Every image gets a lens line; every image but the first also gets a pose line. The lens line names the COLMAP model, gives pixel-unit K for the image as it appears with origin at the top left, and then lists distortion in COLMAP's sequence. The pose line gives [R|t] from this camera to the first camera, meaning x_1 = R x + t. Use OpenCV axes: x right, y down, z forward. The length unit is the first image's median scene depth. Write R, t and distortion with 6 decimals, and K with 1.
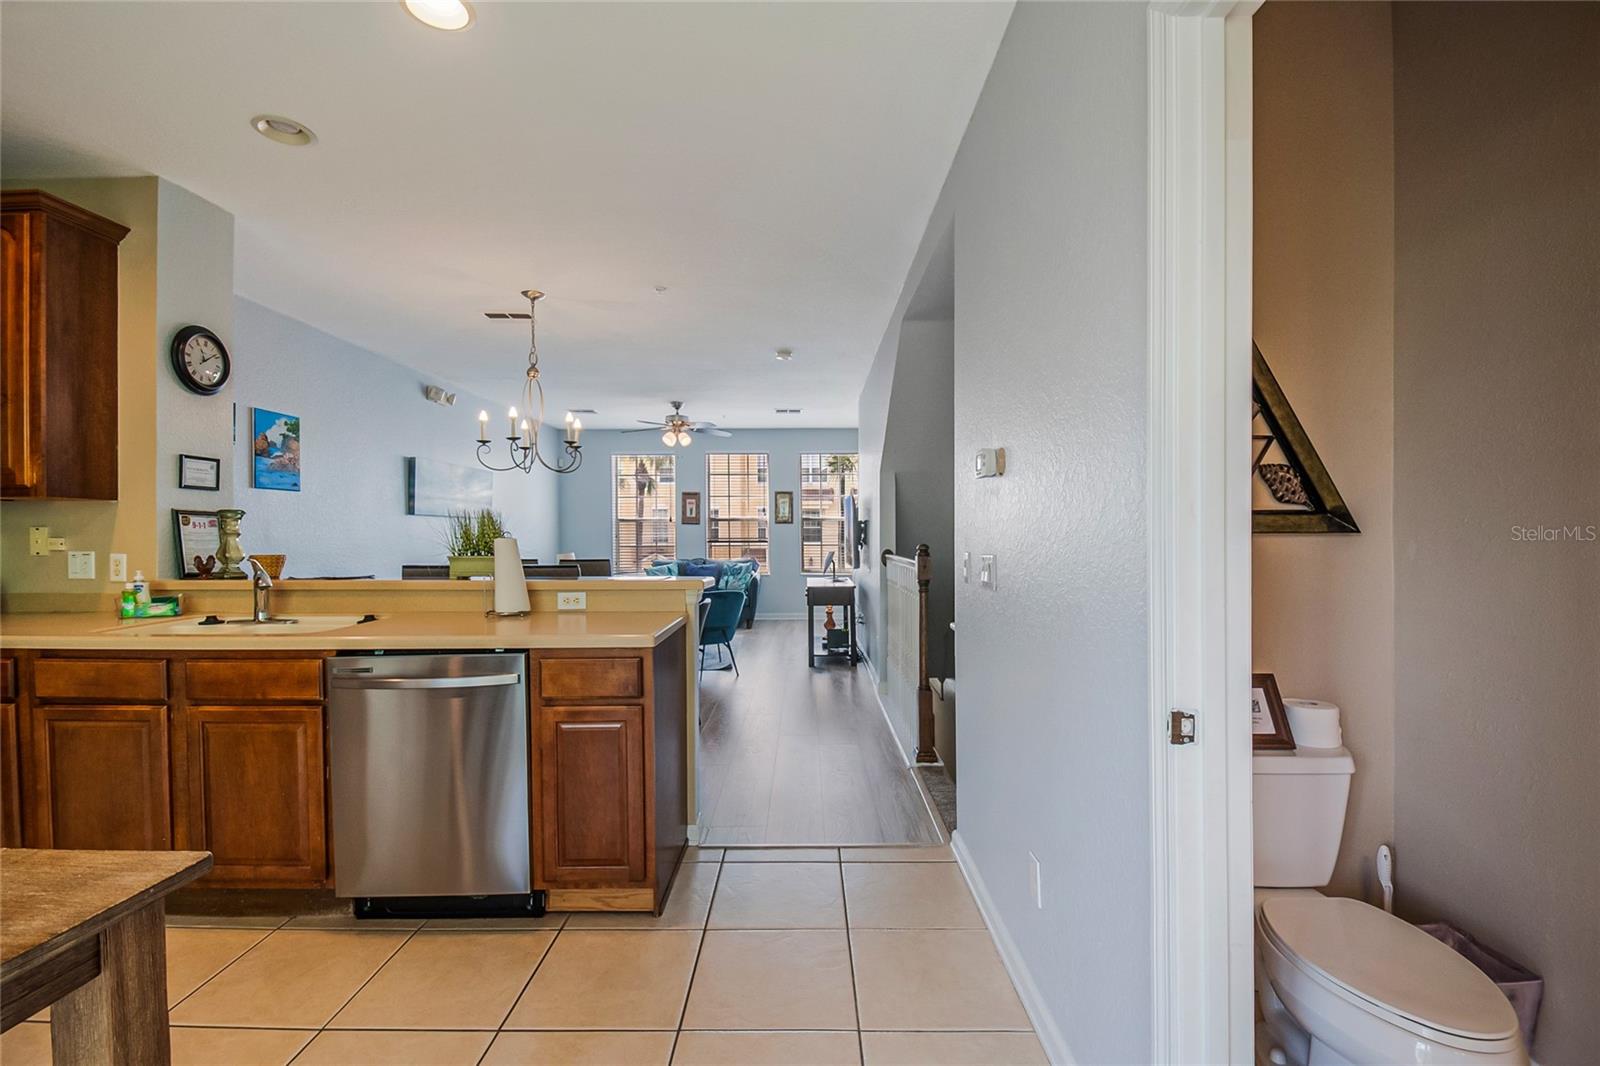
lens RADIAL K [[702.5, 0, 811.0], [0, 702.5, 542.3], [0, 0, 1]] dist [0.023883, -0.023337]
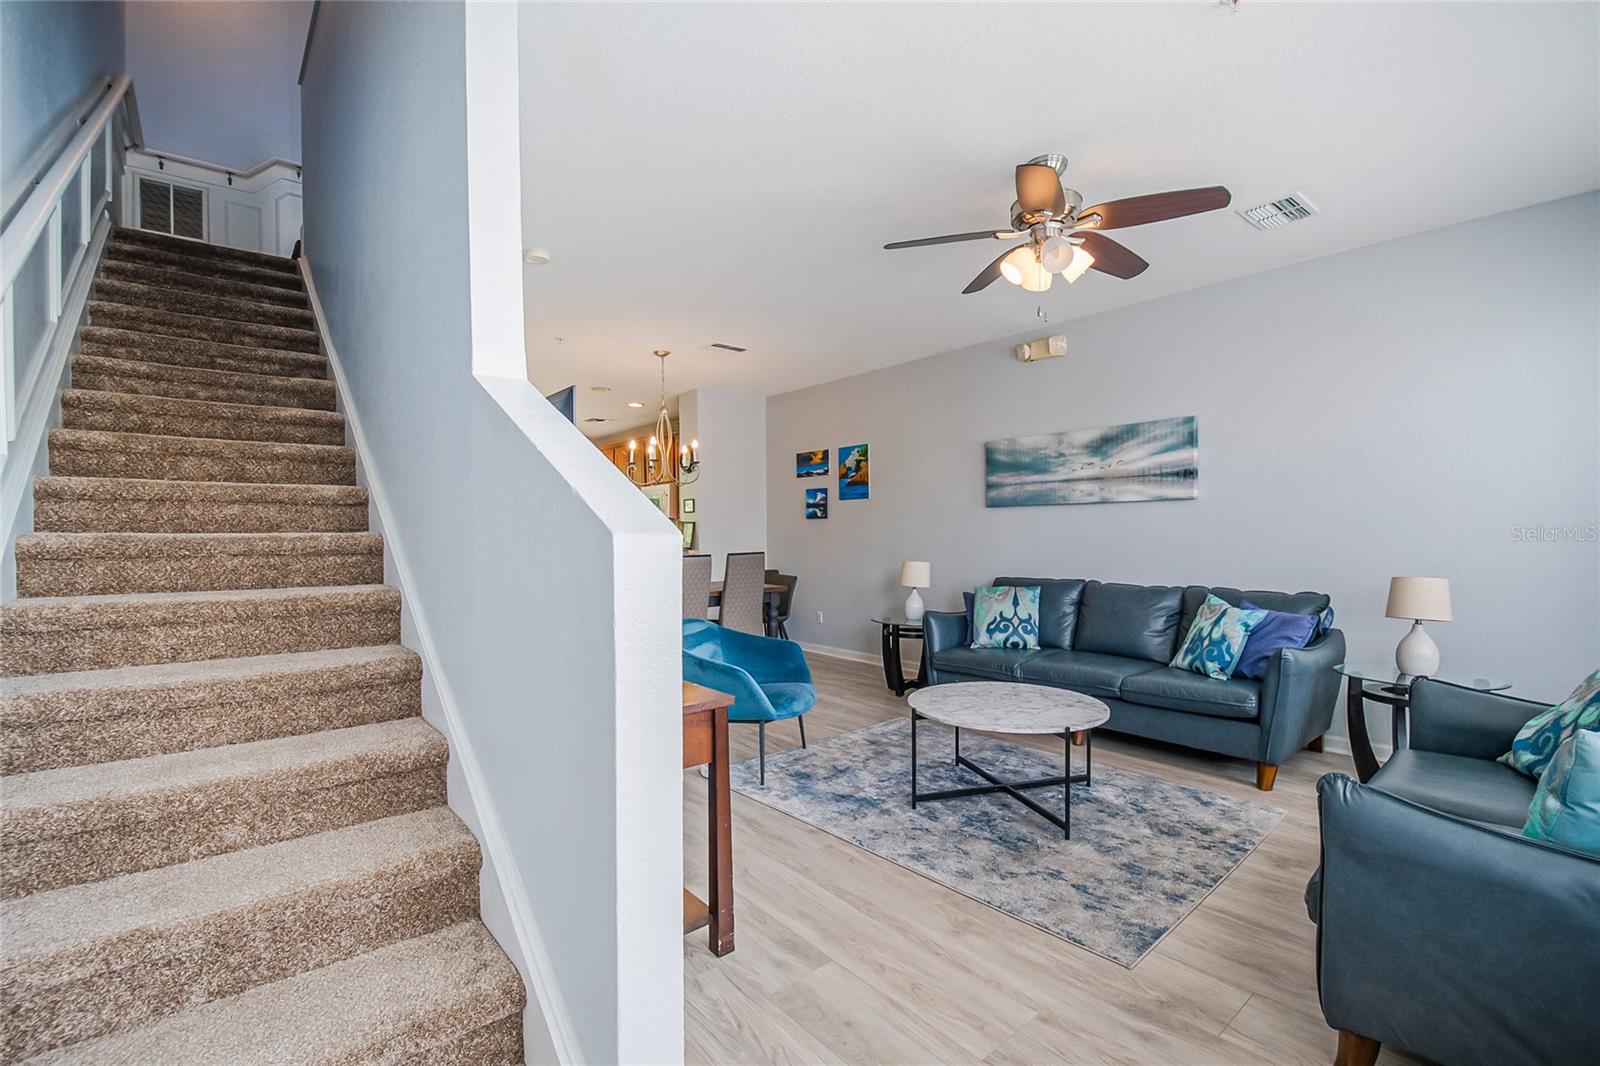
lens RADIAL K [[702.5, 0, 811.0], [0, 702.5, 542.3], [0, 0, 1]] dist [0.023883, -0.023337]
pose [[-0.764542, 0.018543, -0.644307, 0.355698], [0.002447, 0.999662, 0.025867, -0.035606], [0.644569, 0.018200, -0.764330, 3.058655]]
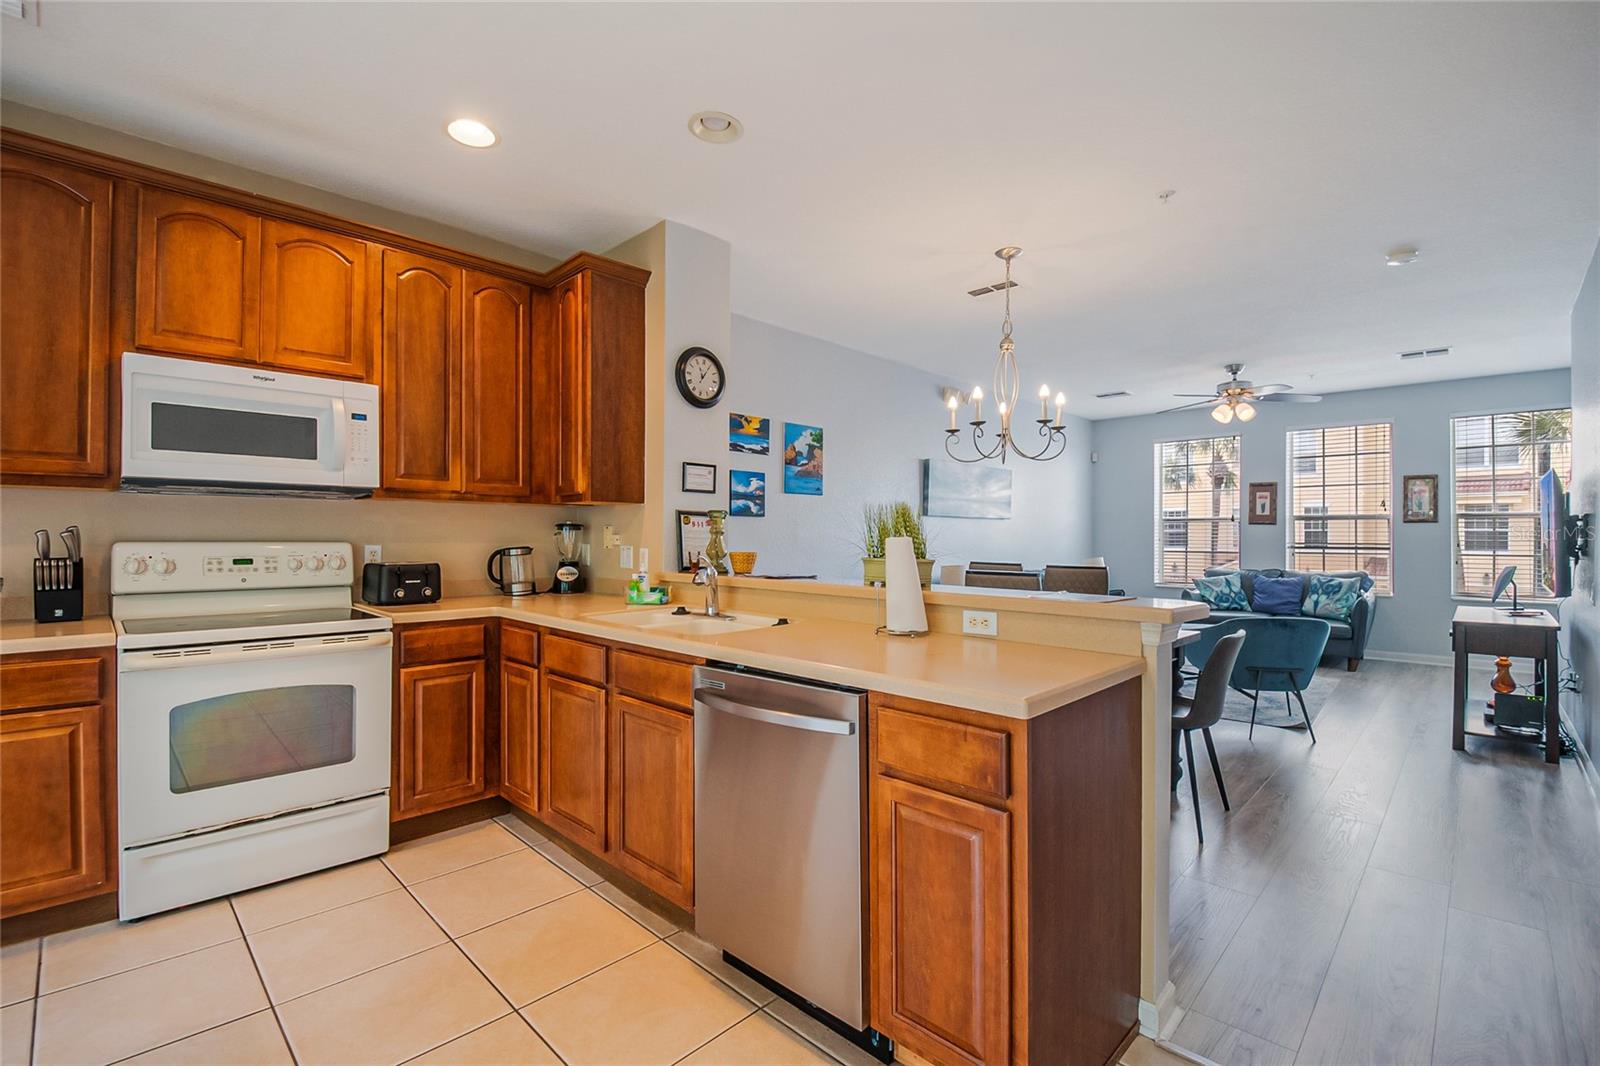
lens RADIAL K [[703.5, 0, 811.7], [0, 703.5, 537.0], [0, 0, 1]] dist [0.019089, -0.022842]
pose [[0.717669, 0.005468, -0.696363, 0.043514], [-0.014123, 0.999878, -0.006704, 0.000839], [0.696241, 0.014647, 0.717659, 0.318146]]
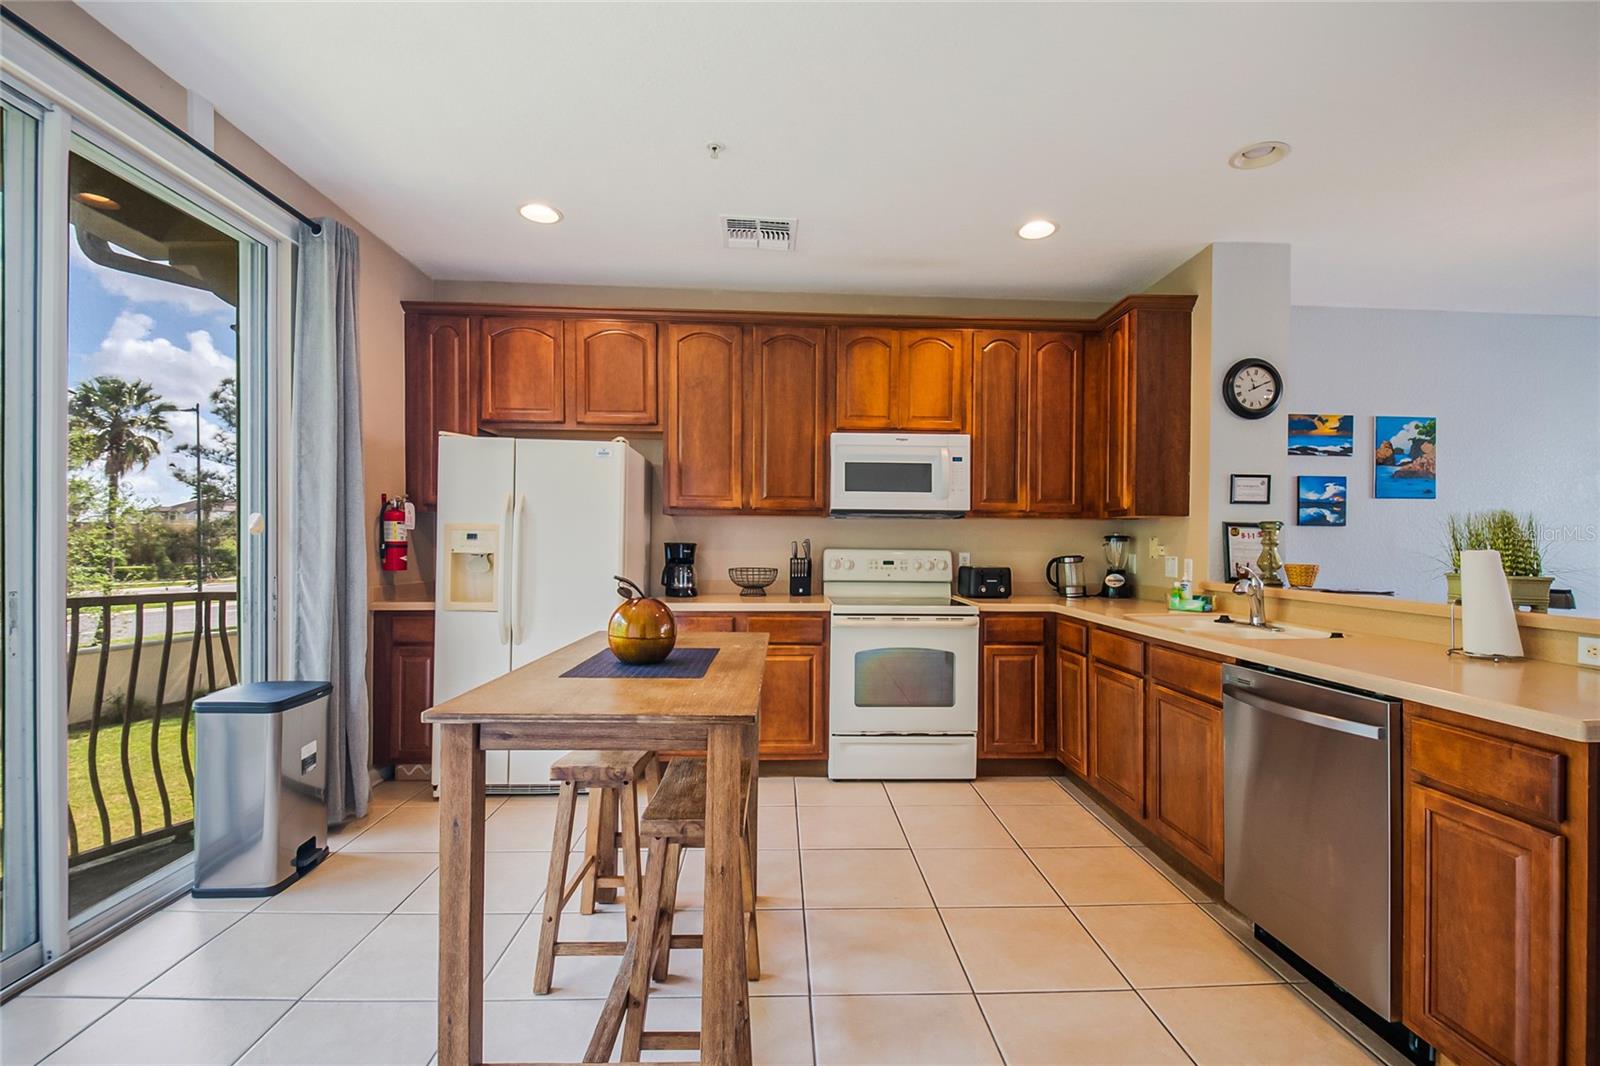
lens RADIAL K [[702.5, 0, 811.0], [0, 702.5, 542.3], [0, 0, 1]] dist [0.023883, -0.023337]
pose [[0.047324, 0.001521, -0.998878, 0.222186], [-0.020604, 0.999788, 0.000547, 0.000048], [0.998667, 0.020555, 0.047346, 0.248340]]
